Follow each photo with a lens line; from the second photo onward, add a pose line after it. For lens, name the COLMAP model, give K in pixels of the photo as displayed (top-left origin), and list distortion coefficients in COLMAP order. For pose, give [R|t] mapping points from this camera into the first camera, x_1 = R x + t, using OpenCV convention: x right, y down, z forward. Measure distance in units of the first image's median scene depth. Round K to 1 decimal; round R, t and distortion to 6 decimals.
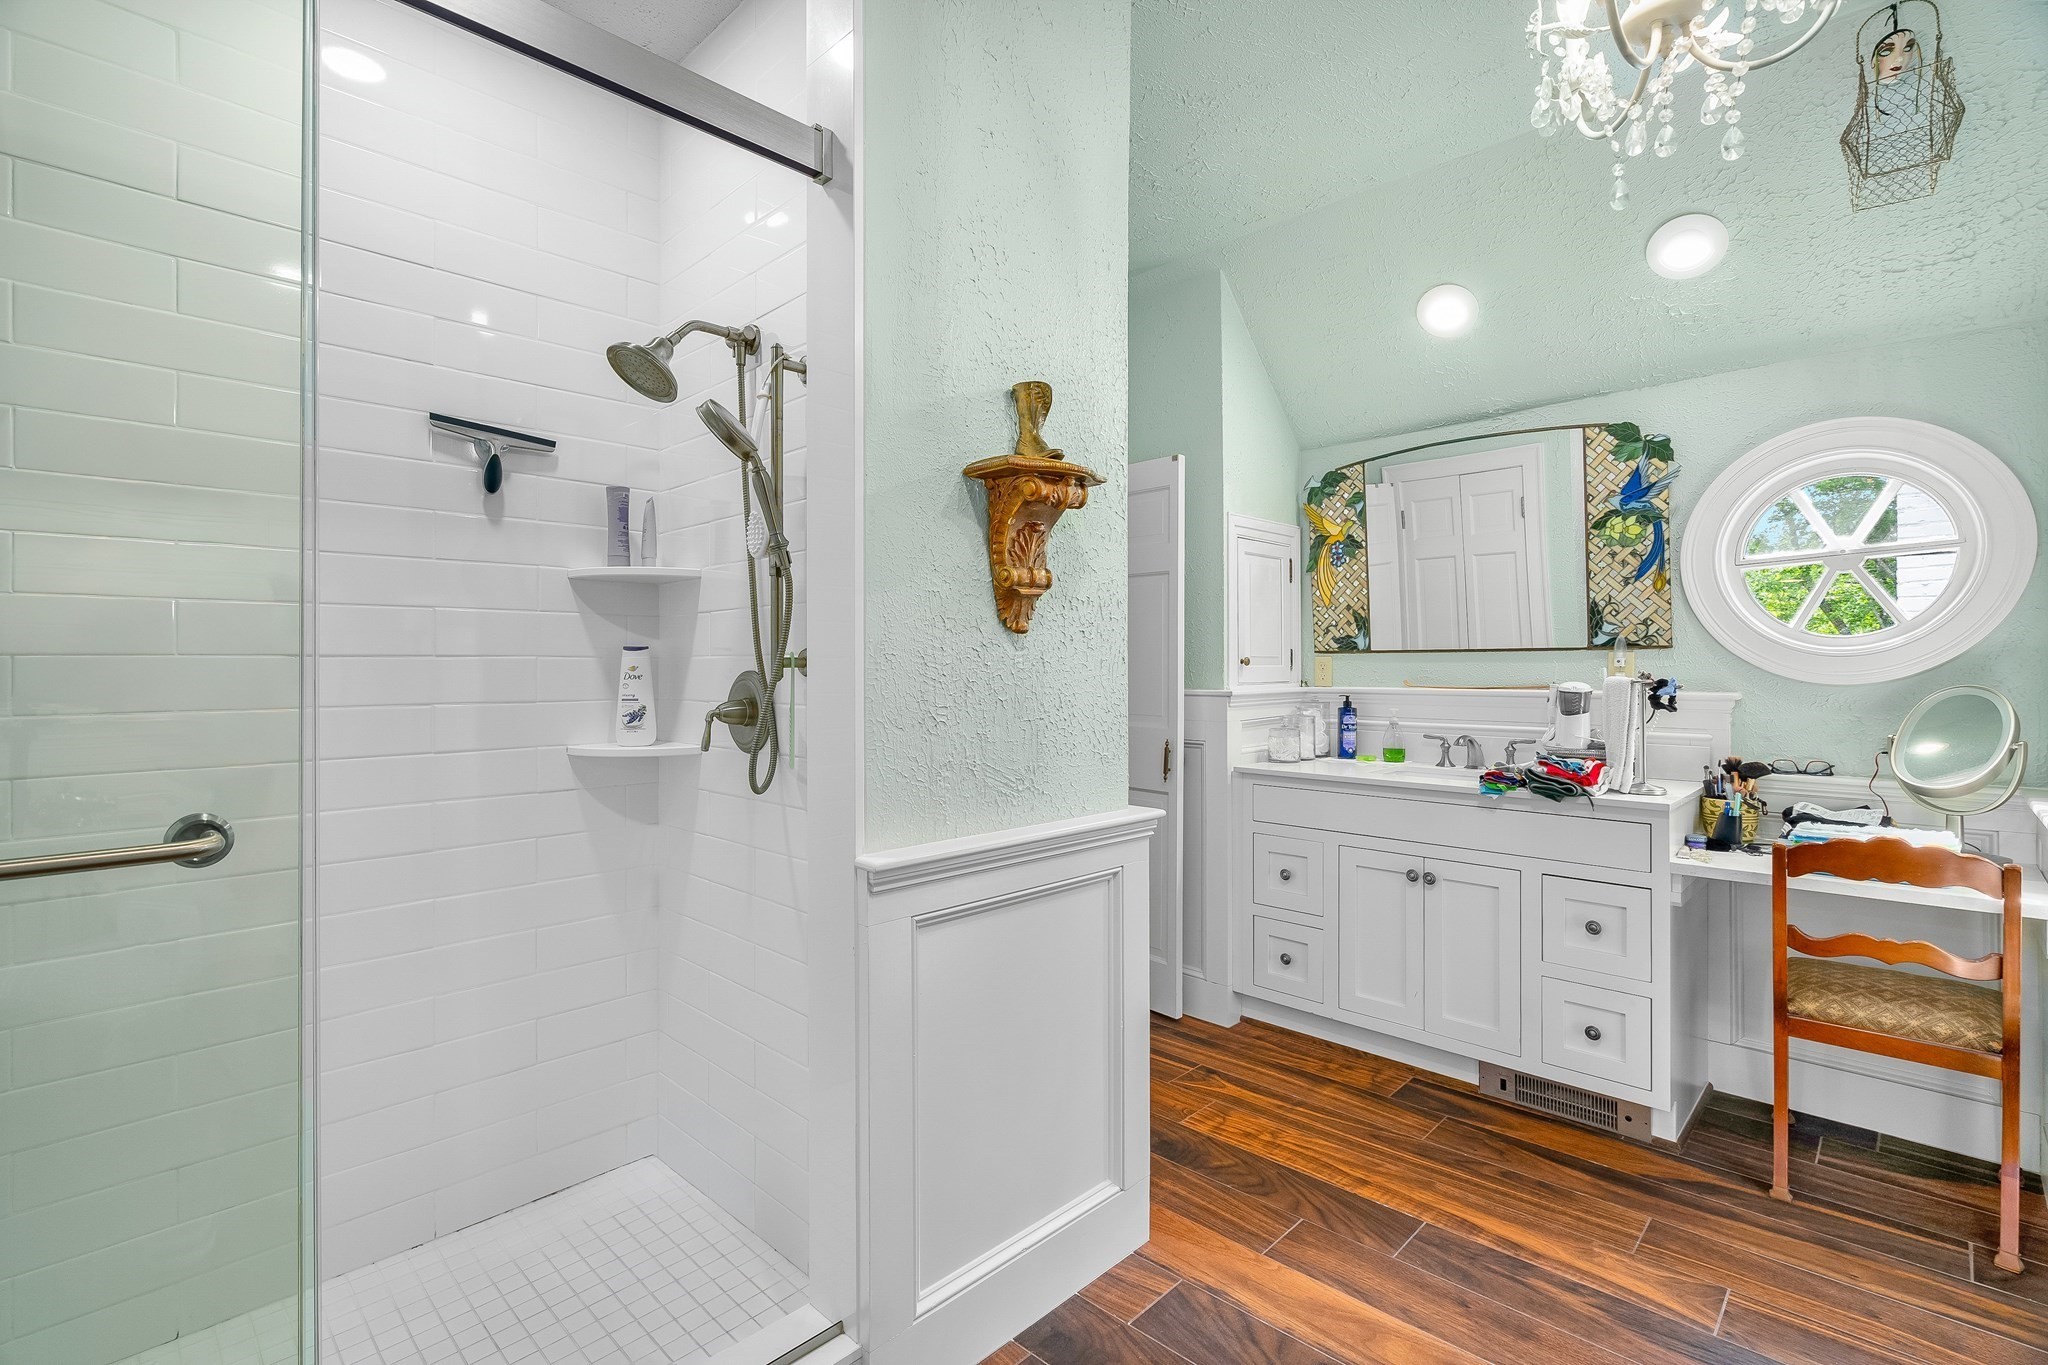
lens RADIAL K [[933.2, 0, 1021.9], [0, 933.2, 661.4], [0, 0, 1]] dist [0.002130, -0.000239]
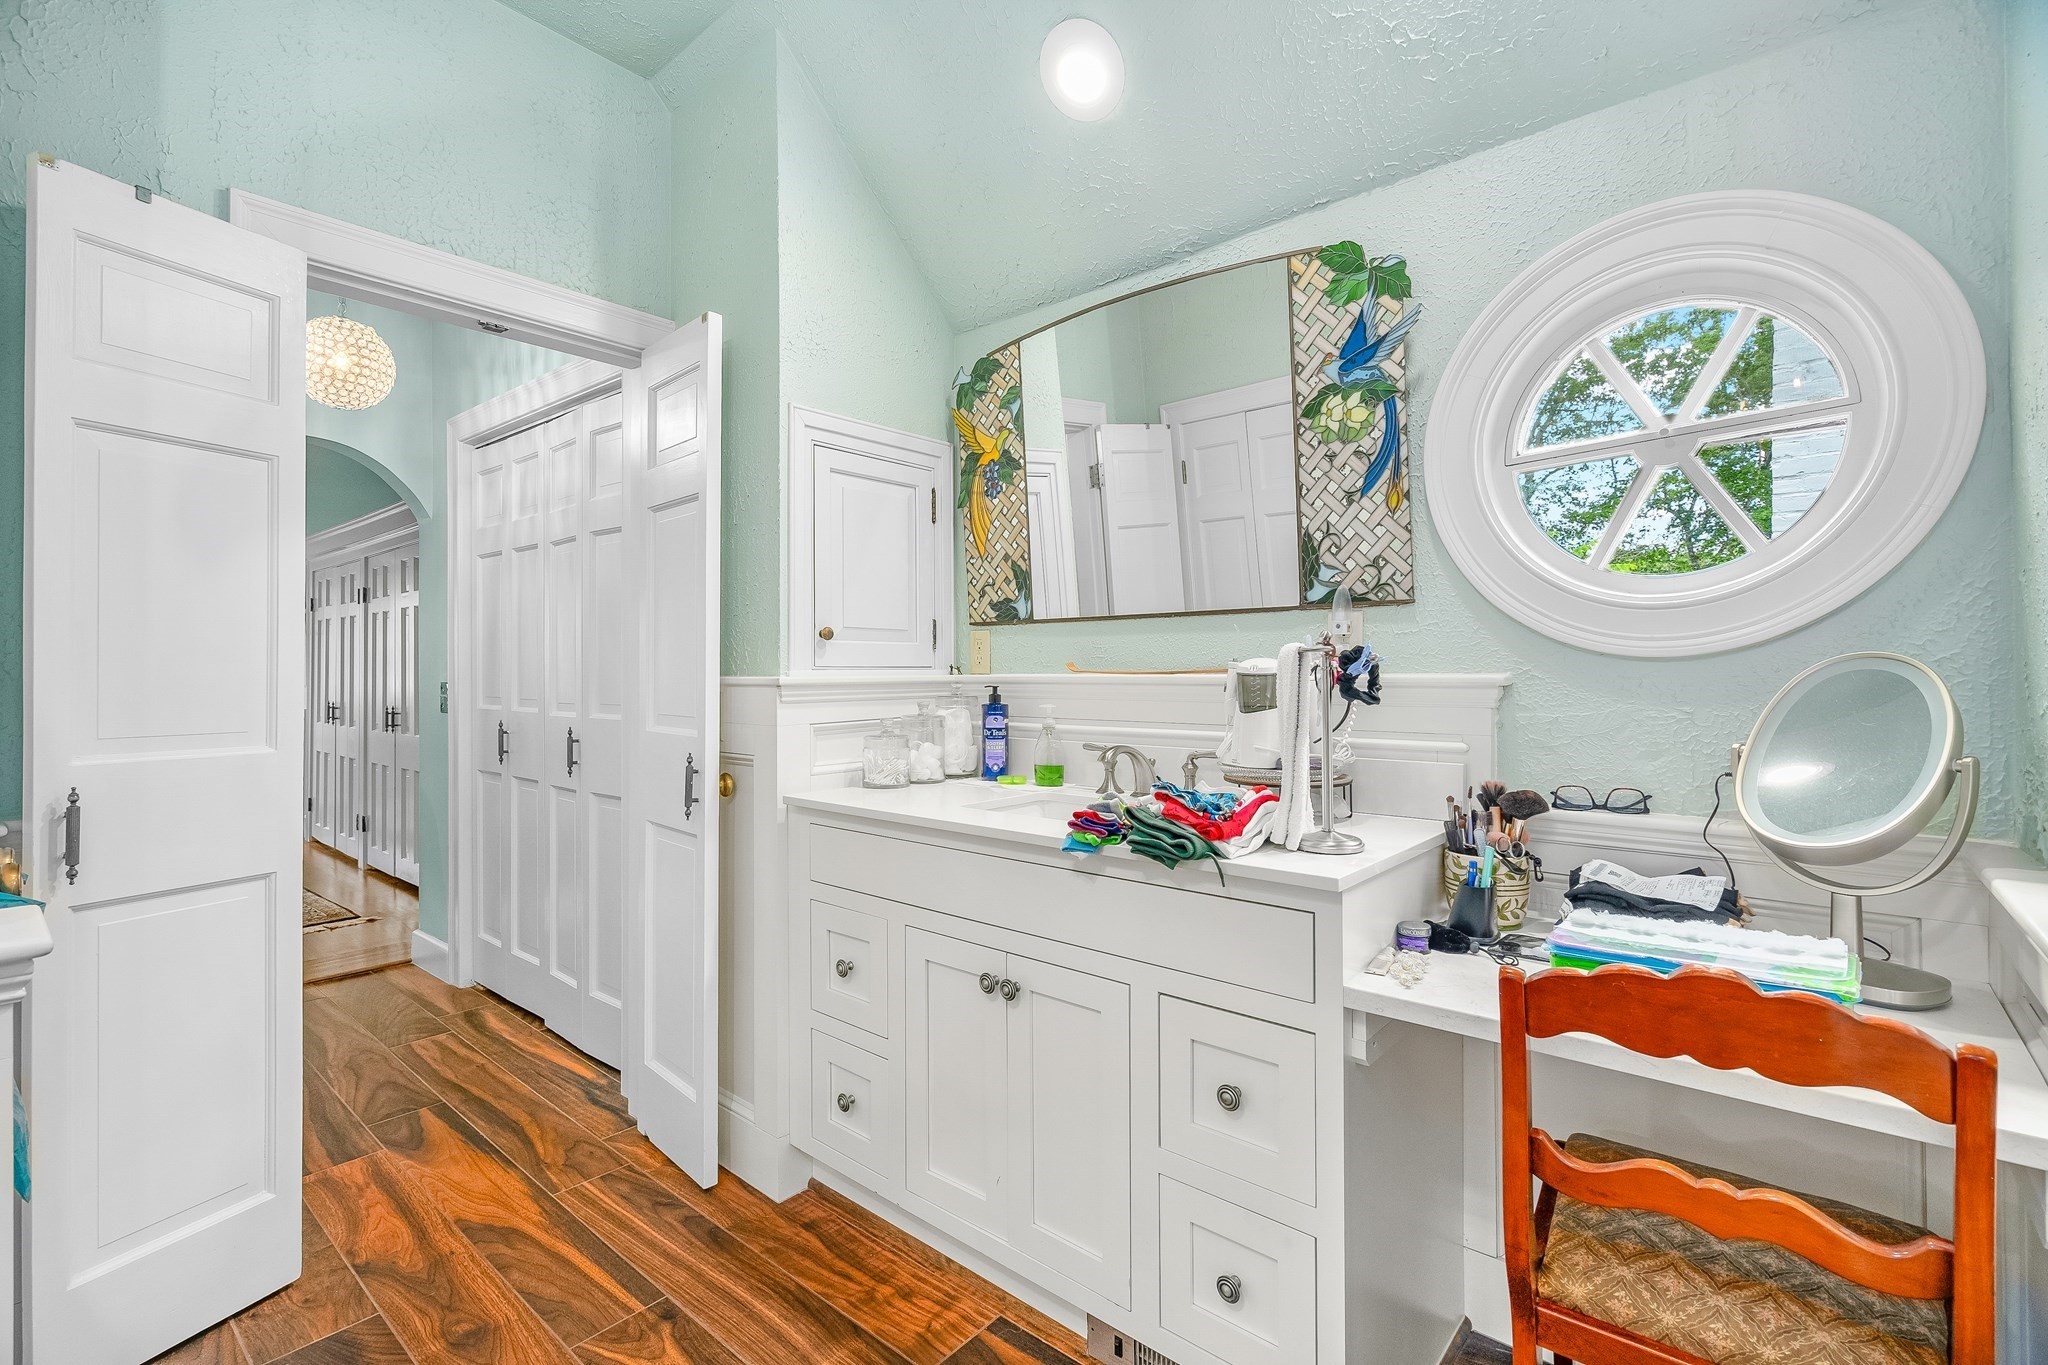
lens RADIAL K [[929.5, 0, 1022.4], [0, 929.5, 661.8], [0, 0, 1]] dist [-0.002789, 0.000535]
pose [[0.997945, -0.000325, 0.064068, 0.392241], [0.000634, 0.999988, -0.004796, 0.026860], [-0.064066, 0.004827, 0.997934, 0.397150]]
